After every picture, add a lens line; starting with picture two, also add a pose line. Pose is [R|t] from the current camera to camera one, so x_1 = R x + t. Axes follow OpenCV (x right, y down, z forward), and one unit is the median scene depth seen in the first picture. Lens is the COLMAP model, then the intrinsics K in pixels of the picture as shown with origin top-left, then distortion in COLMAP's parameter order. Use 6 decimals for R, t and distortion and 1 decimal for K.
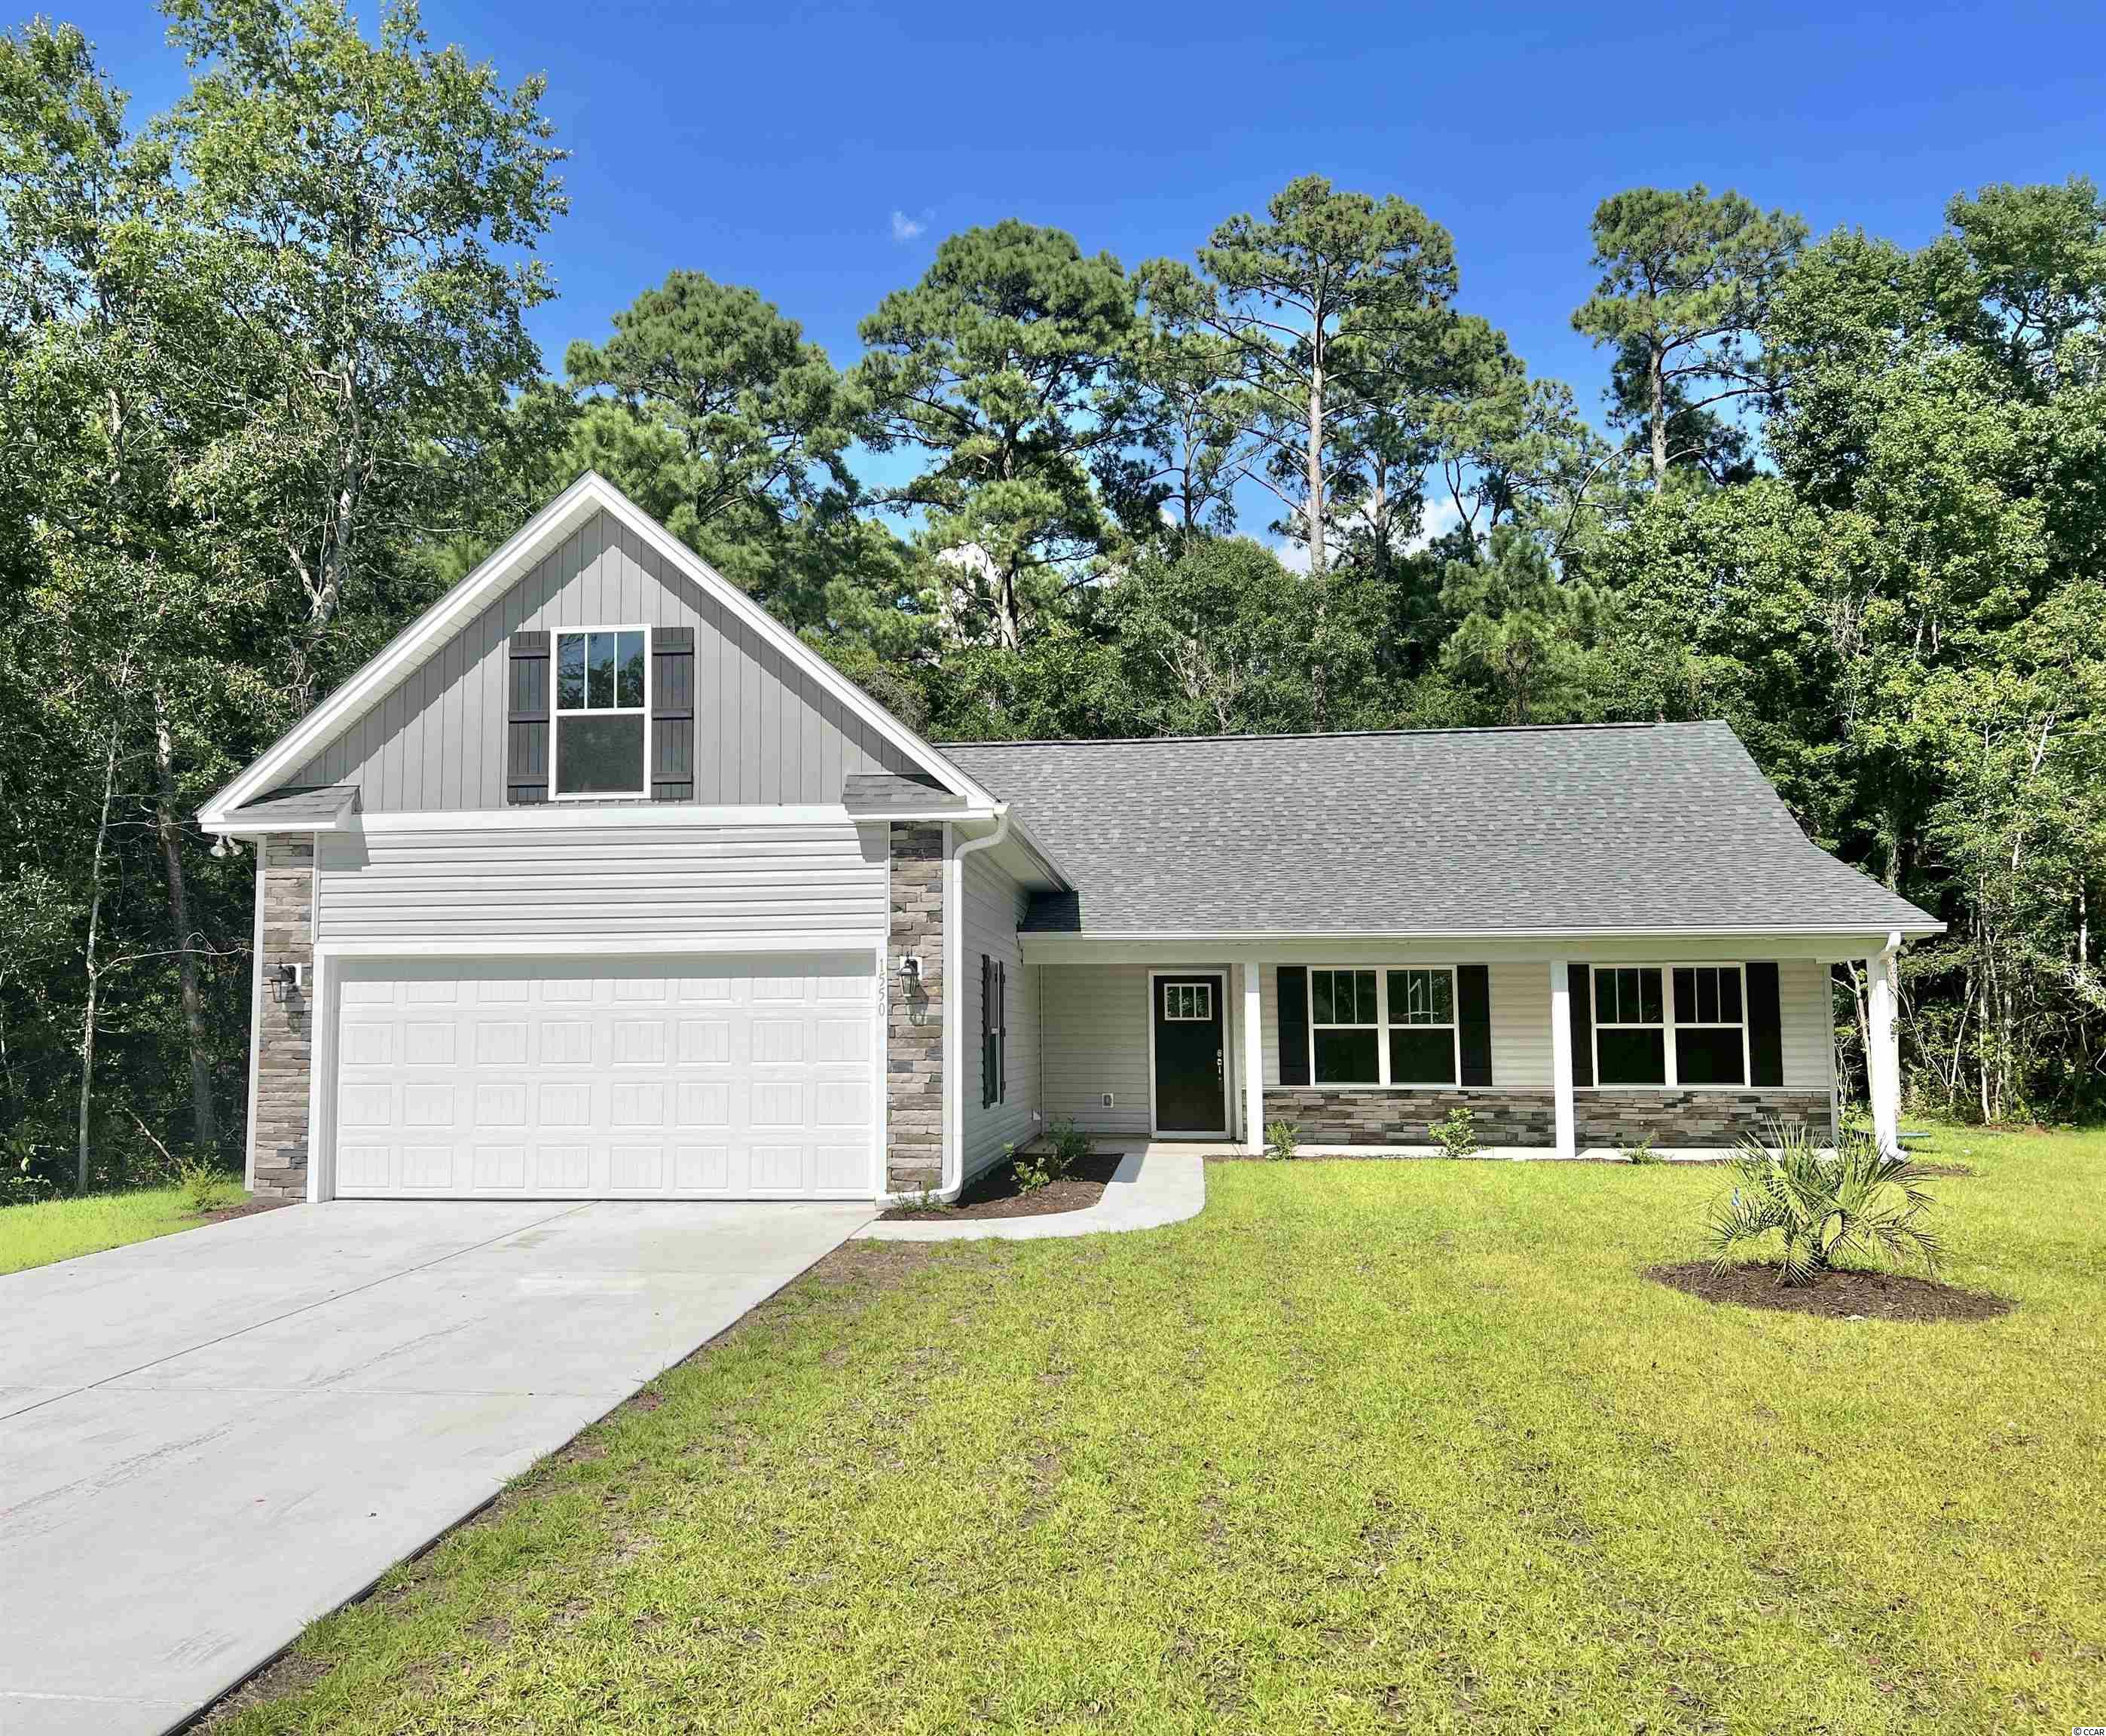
lens RADIAL K [[1725.1, 0, 891.8], [0, 1725.1, 875.7], [0, 0, 1]] dist [0.008549, -0.108533]
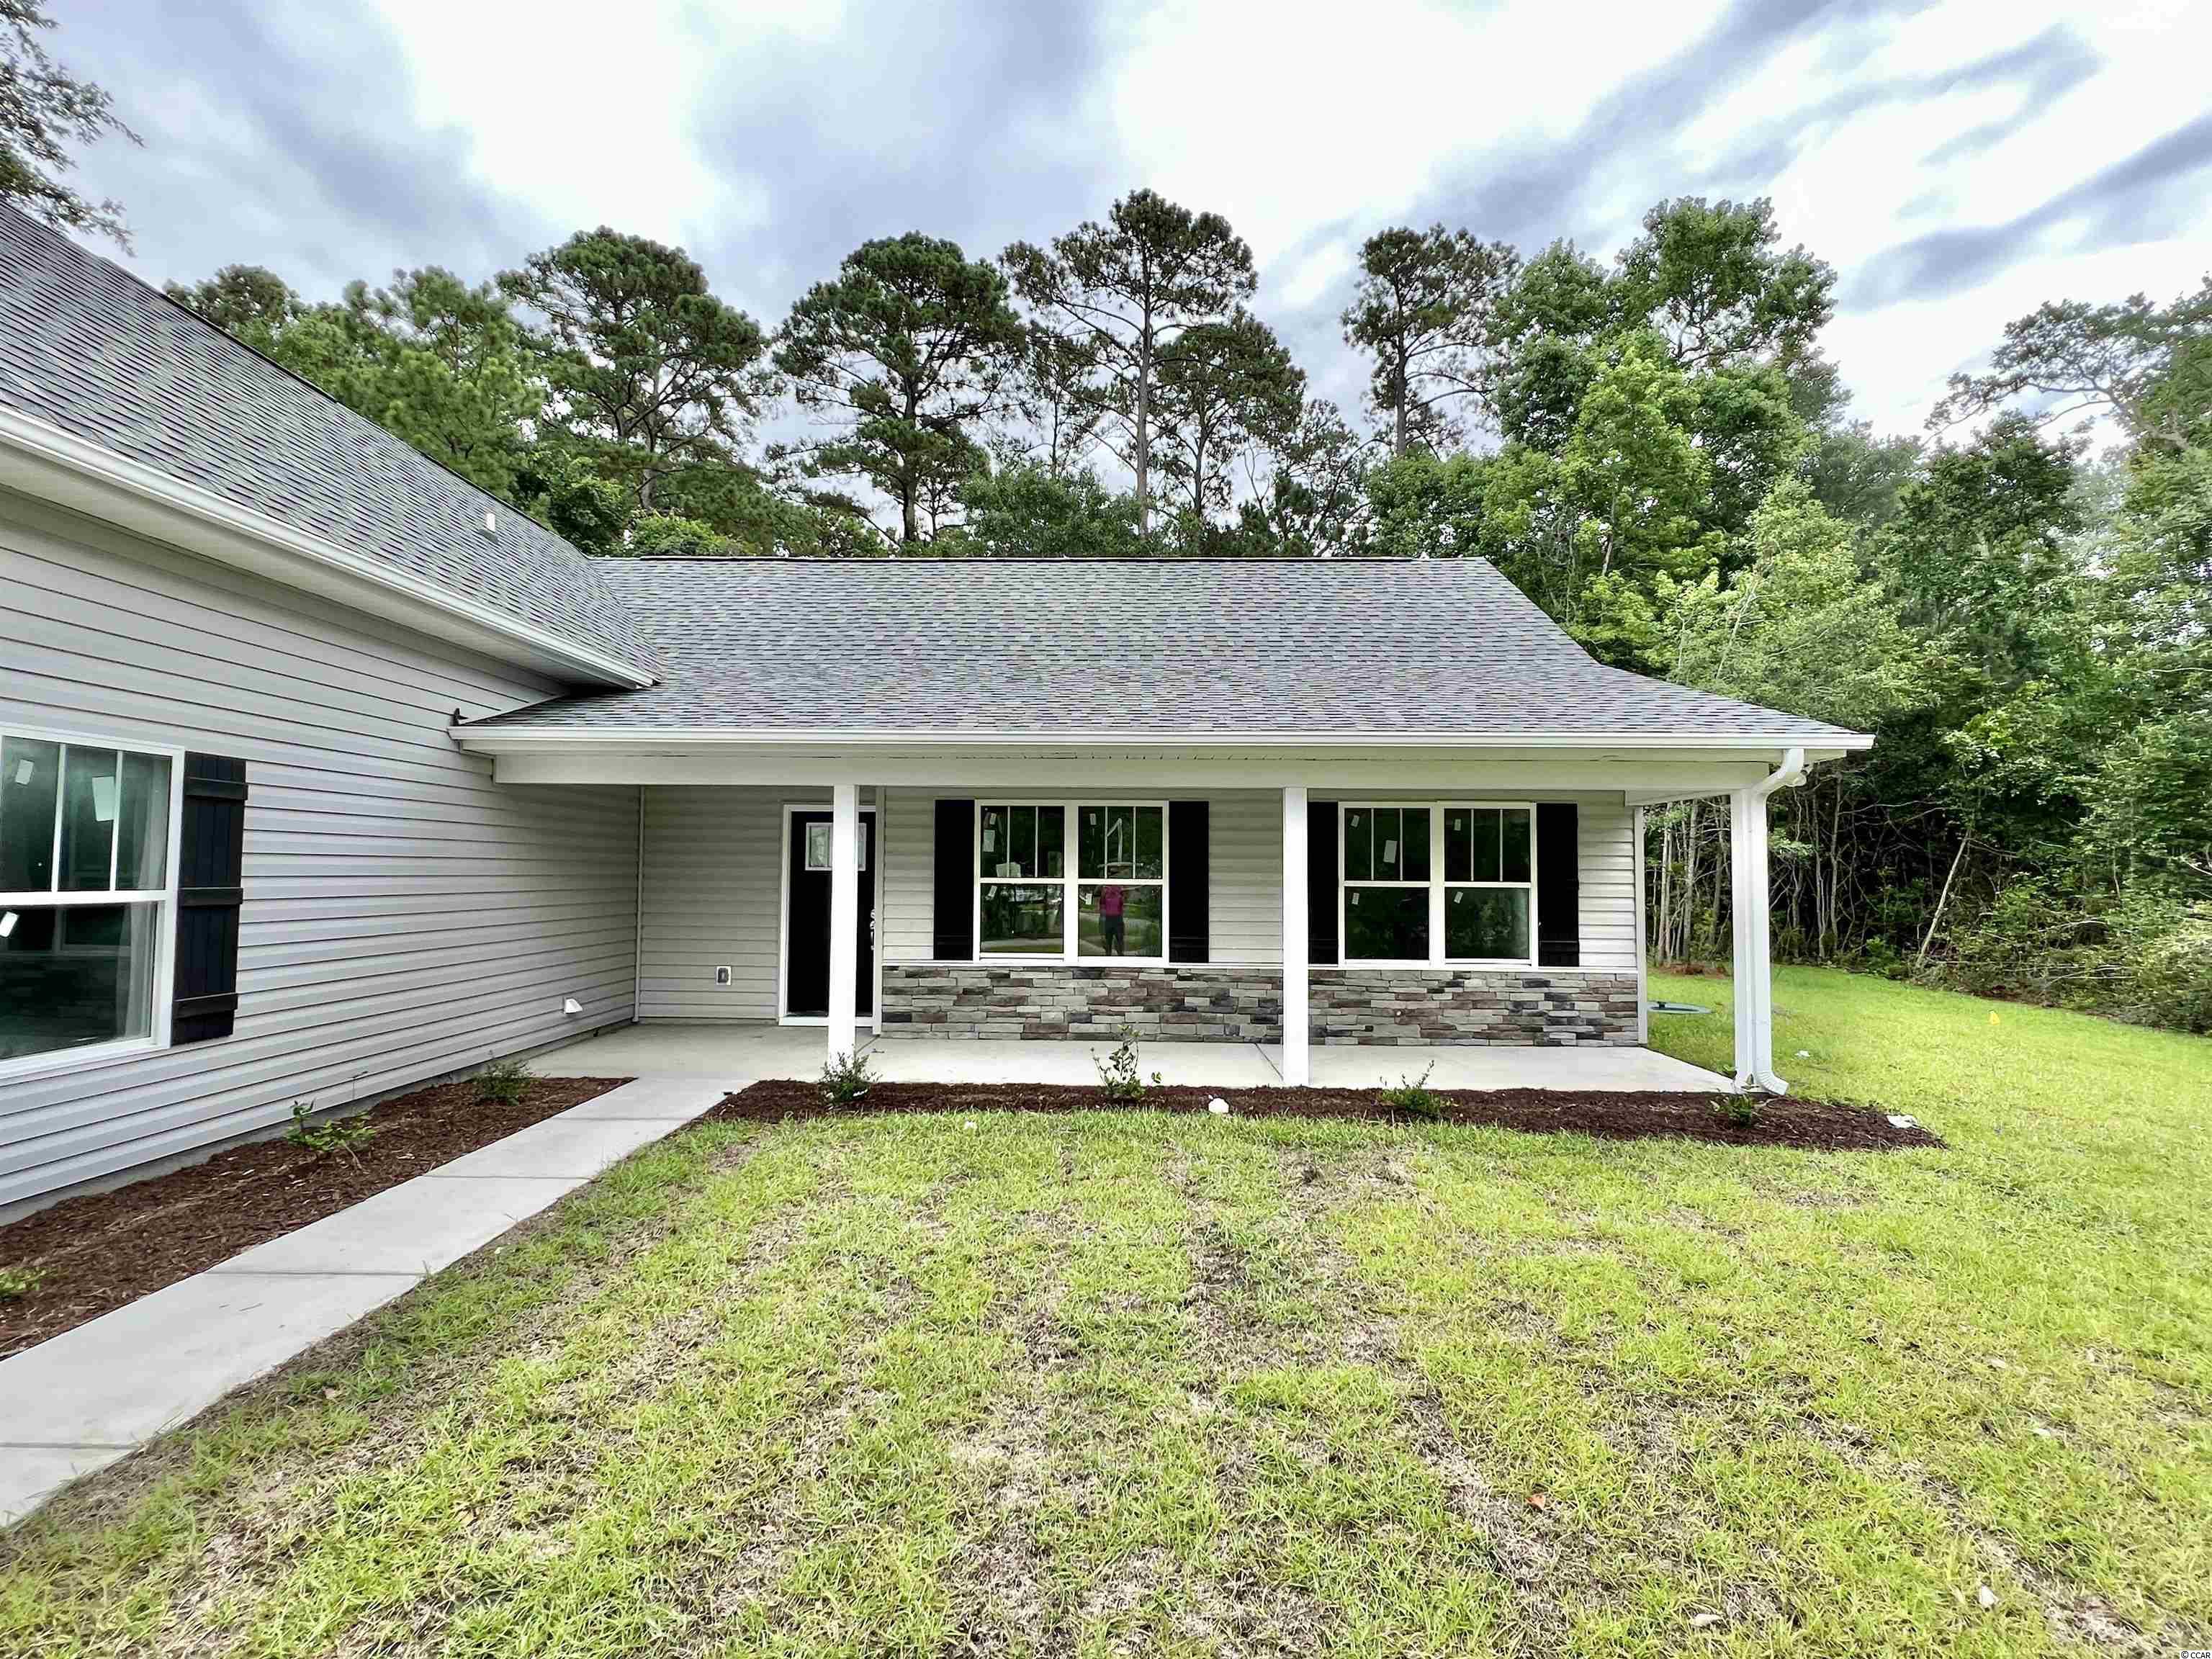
lens RADIAL K [[1011.6, 0, 1106.0], [0, 1011.6, 829.5], [0, 0, 1]] dist [0.002923, -0.000298]
pose [[0.986553, 0.014320, 0.162816, 0.231675], [-0.022895, 0.998441, 0.050912, 0.042996], [-0.161833, -0.053955, 0.985342, 0.576825]]
